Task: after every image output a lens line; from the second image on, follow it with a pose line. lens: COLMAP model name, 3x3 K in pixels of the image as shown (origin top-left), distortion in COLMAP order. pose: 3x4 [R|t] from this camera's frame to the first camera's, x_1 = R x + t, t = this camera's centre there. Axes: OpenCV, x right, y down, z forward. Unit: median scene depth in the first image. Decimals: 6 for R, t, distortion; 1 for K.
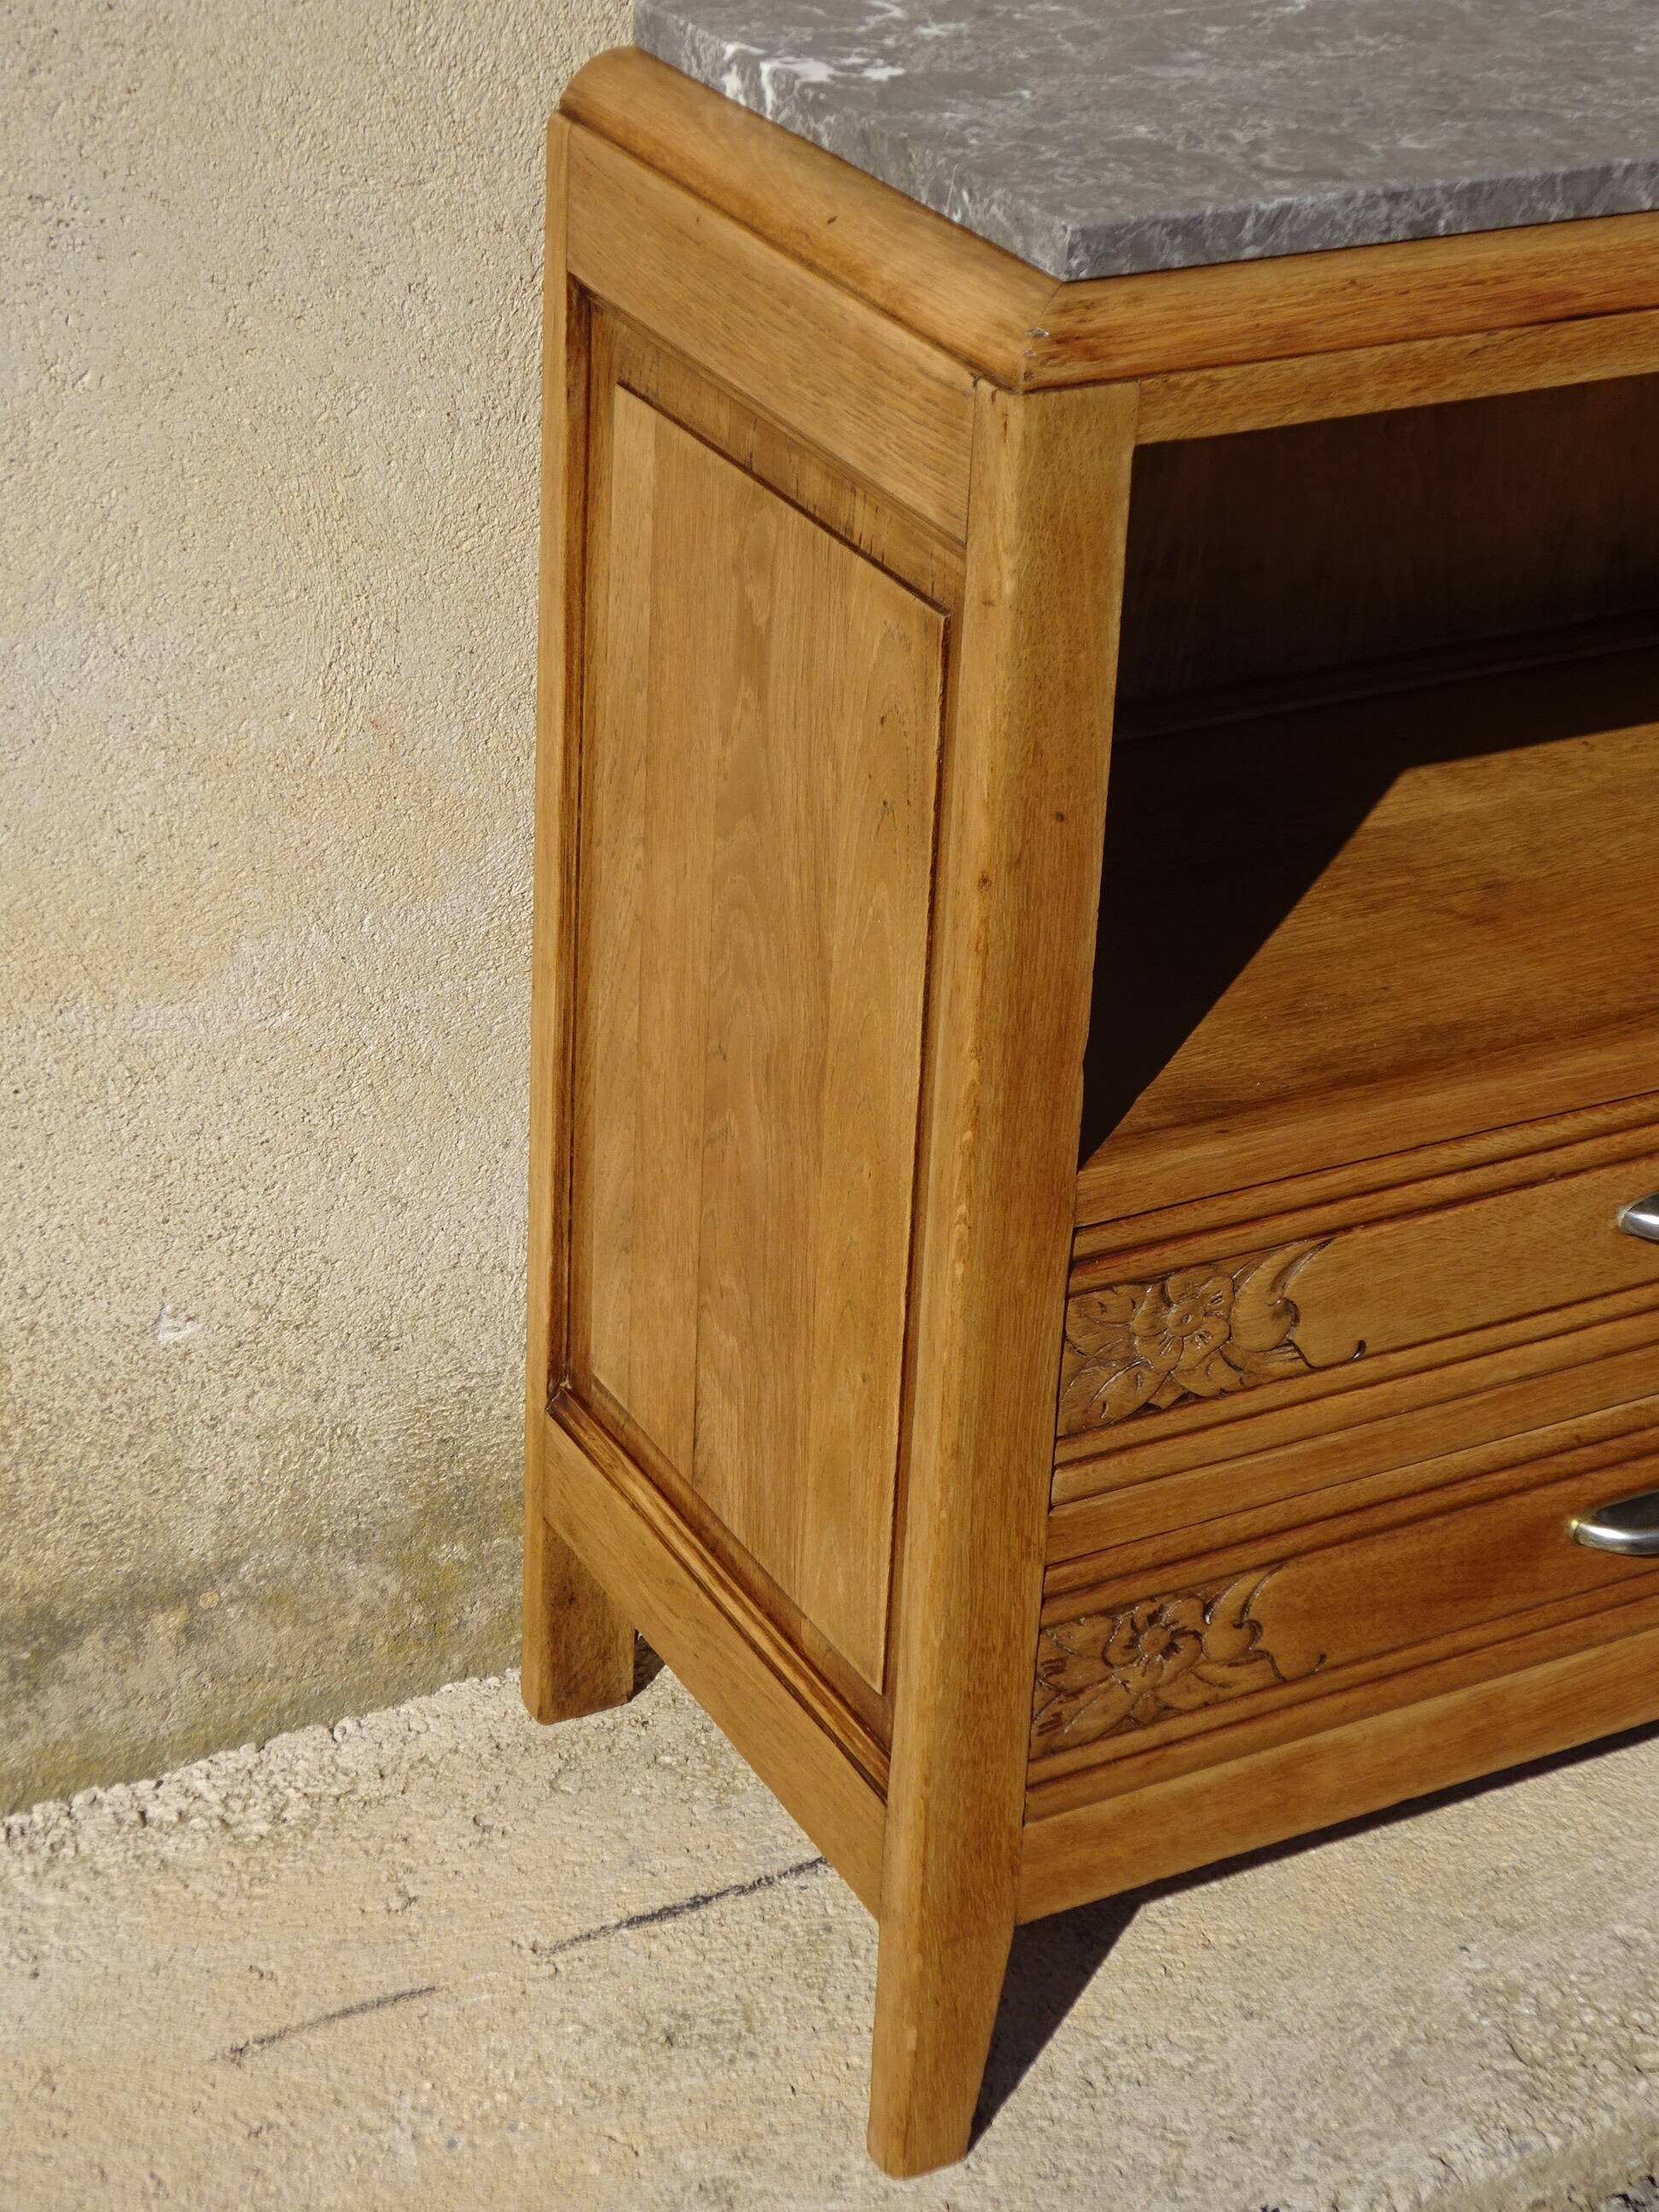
lens RADIAL K [[4282.4, 0, 819.6], [0, 4282.4, 1111.2], [0, 0, 1]] dist [-0.020232, 0.000000]
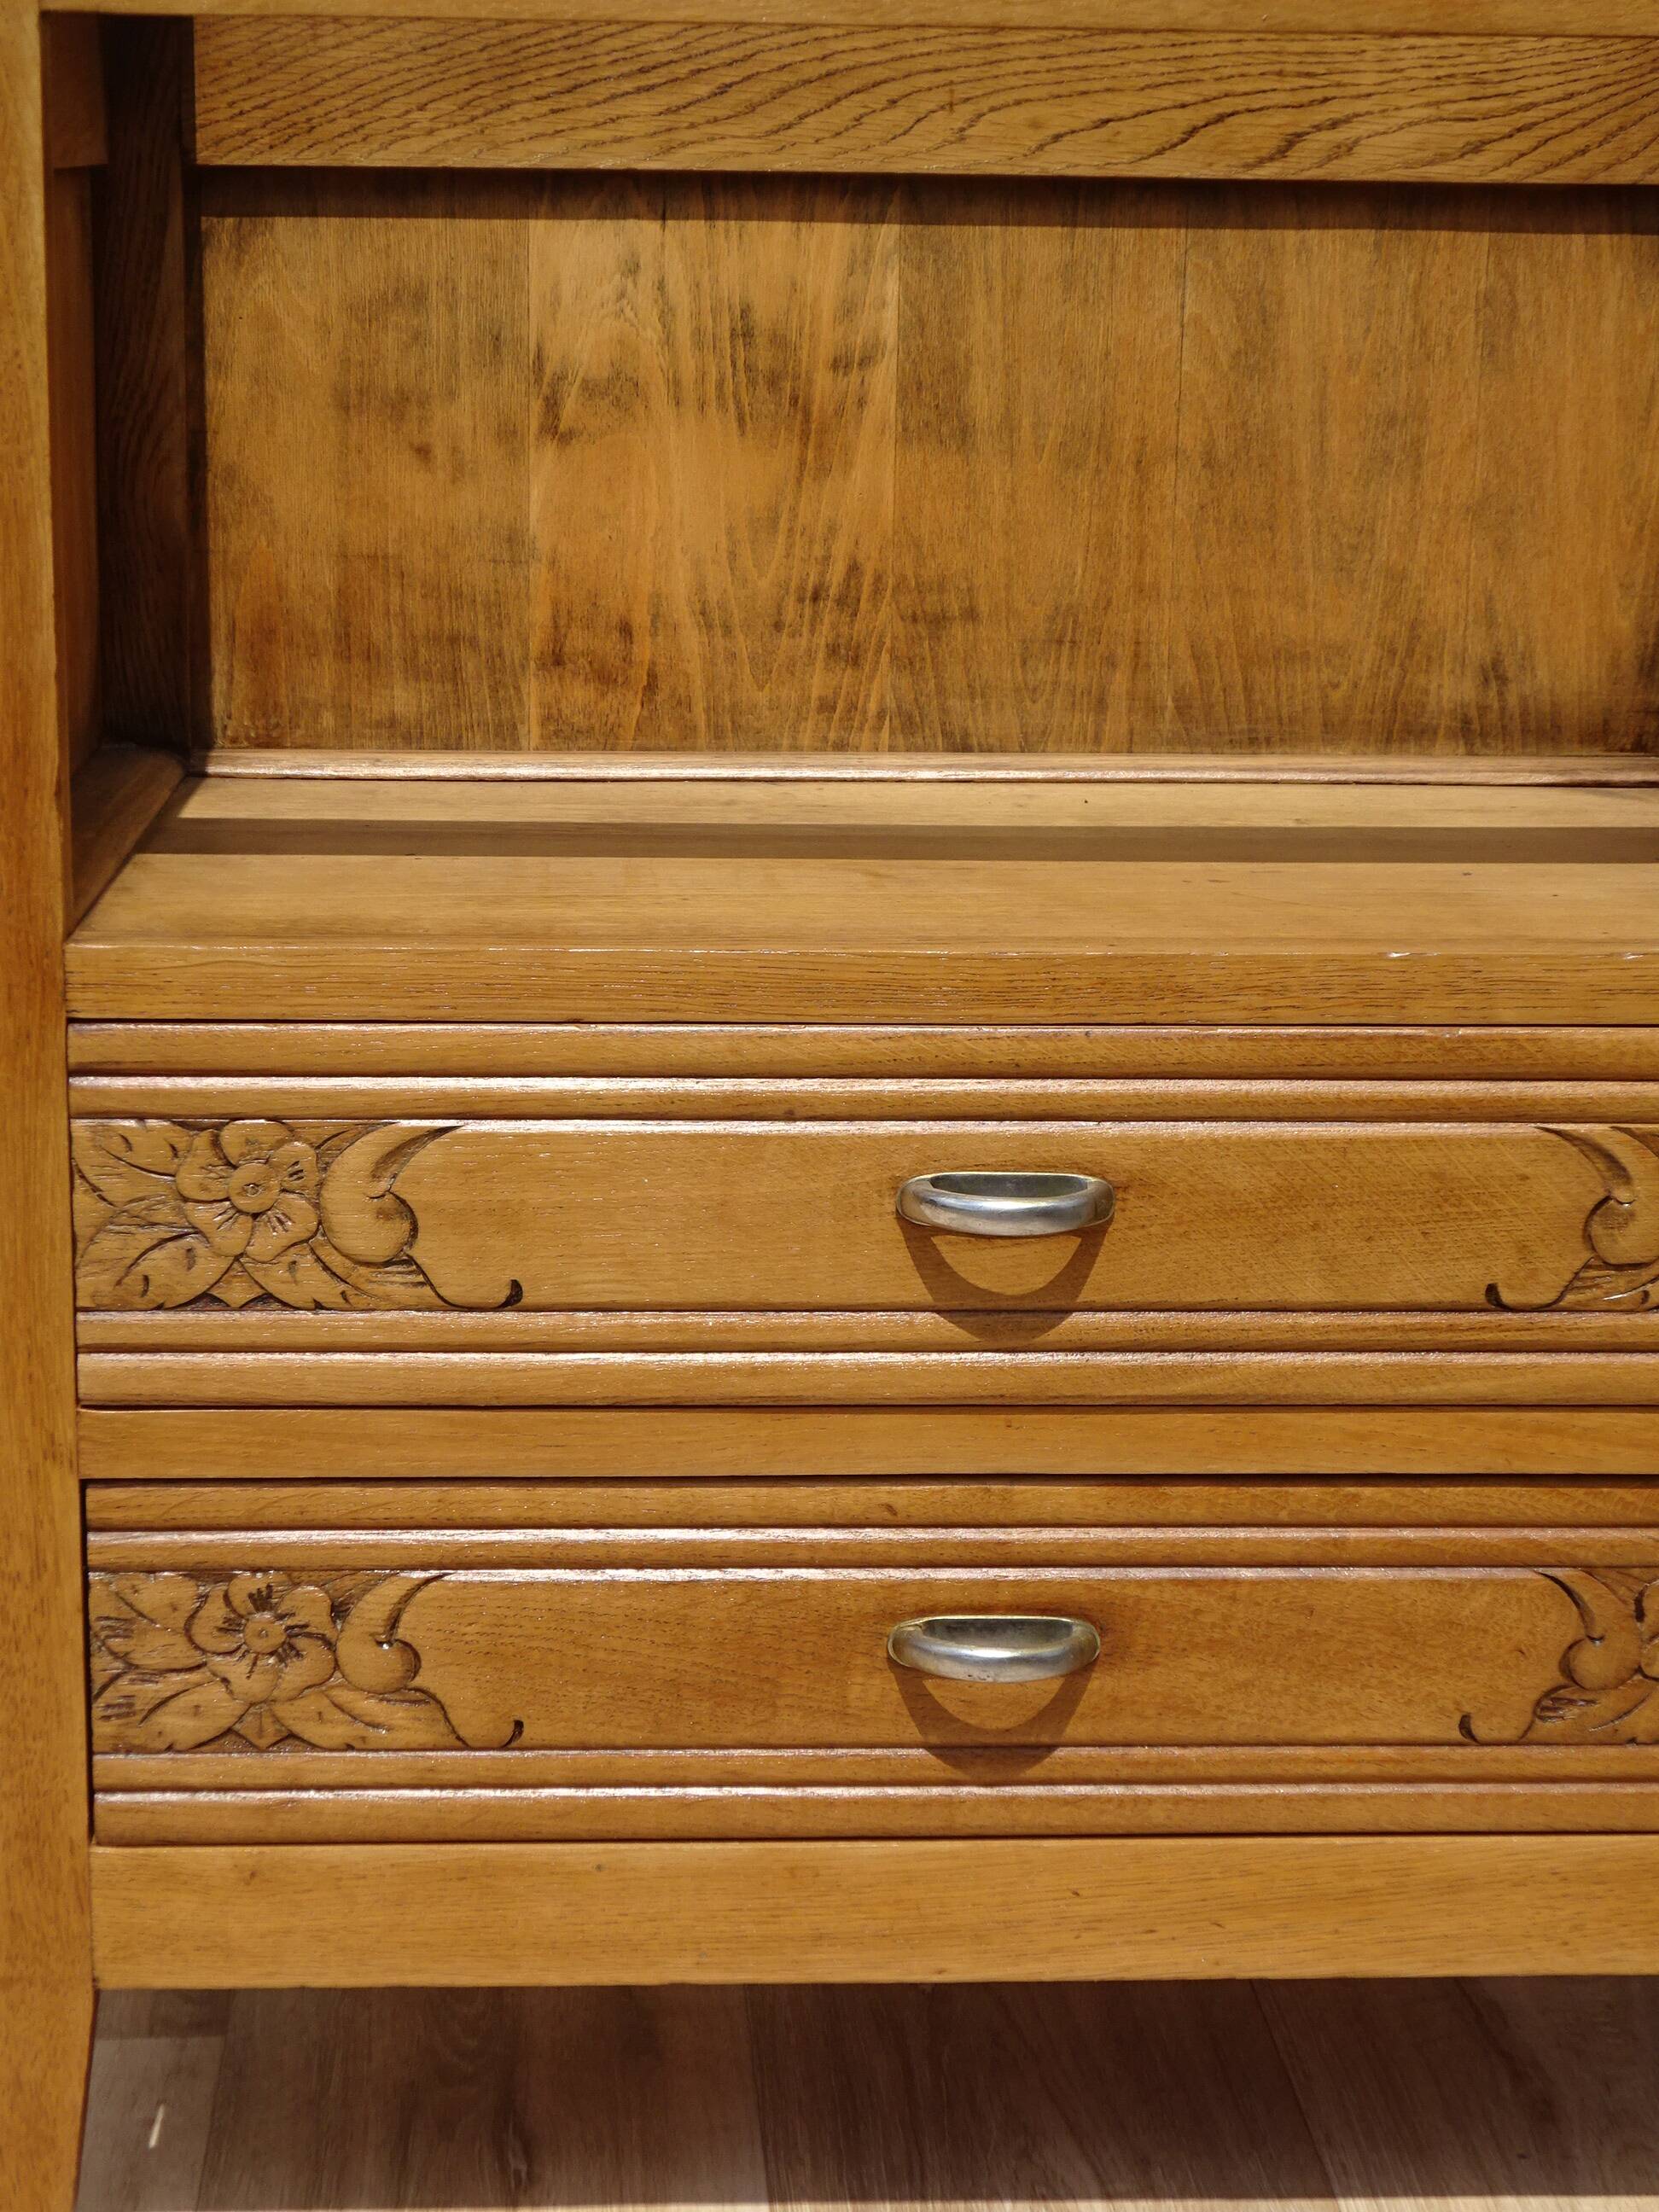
lens RADIAL K [[3972.6, 0, 806.1], [0, 3972.6, 1158.4], [0, 0, 1]] dist [-0.009467, 0.000000]
pose [[0.904903, 0.085164, -0.417011, 0.498438], [-0.184167, 0.961652, -0.203245, 0.178304], [0.383710, 0.260717, 0.885886, 0.361674]]
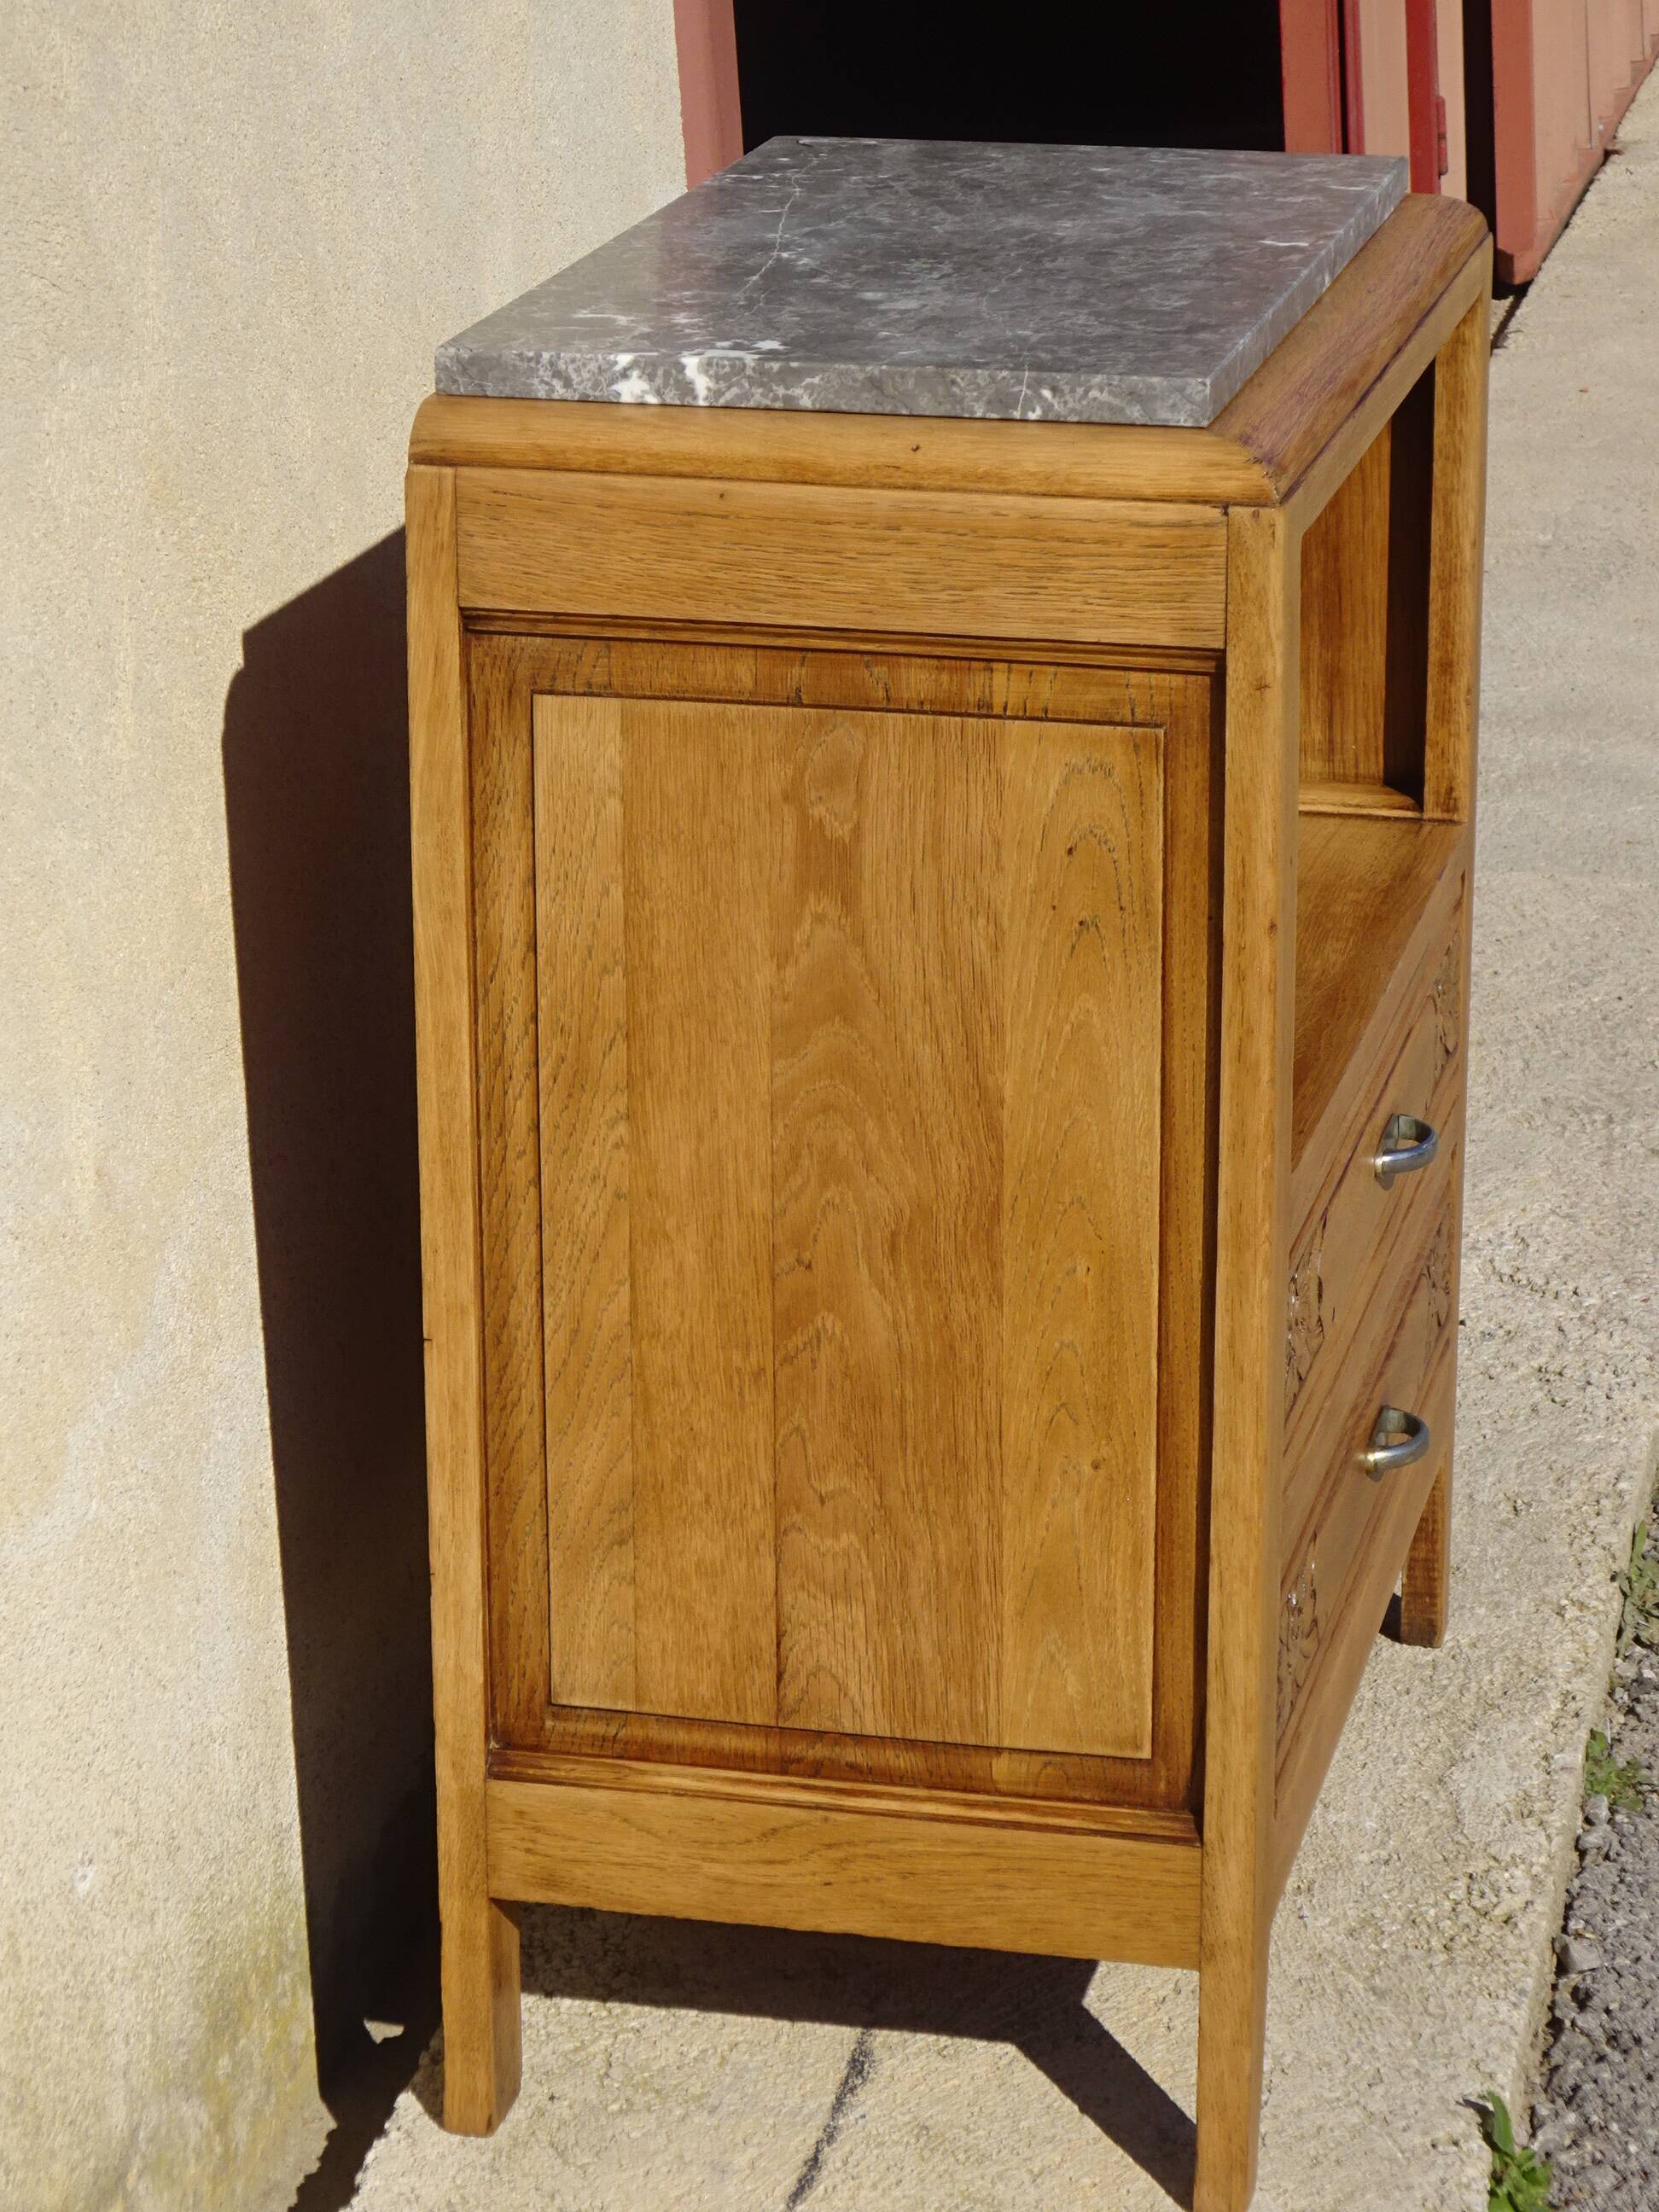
lens RADIAL K [[6149.8, 0, 826.5], [0, 6149.8, 1114.6], [0, 0, 1]] dist [0.040374, 0.000000]
pose [[0.656600, -0.271166, 0.703808, -1.145353], [0.382156, 0.924098, -0.000482, -0.047418], [-0.650257, 0.269281, 0.710390, -0.105508]]
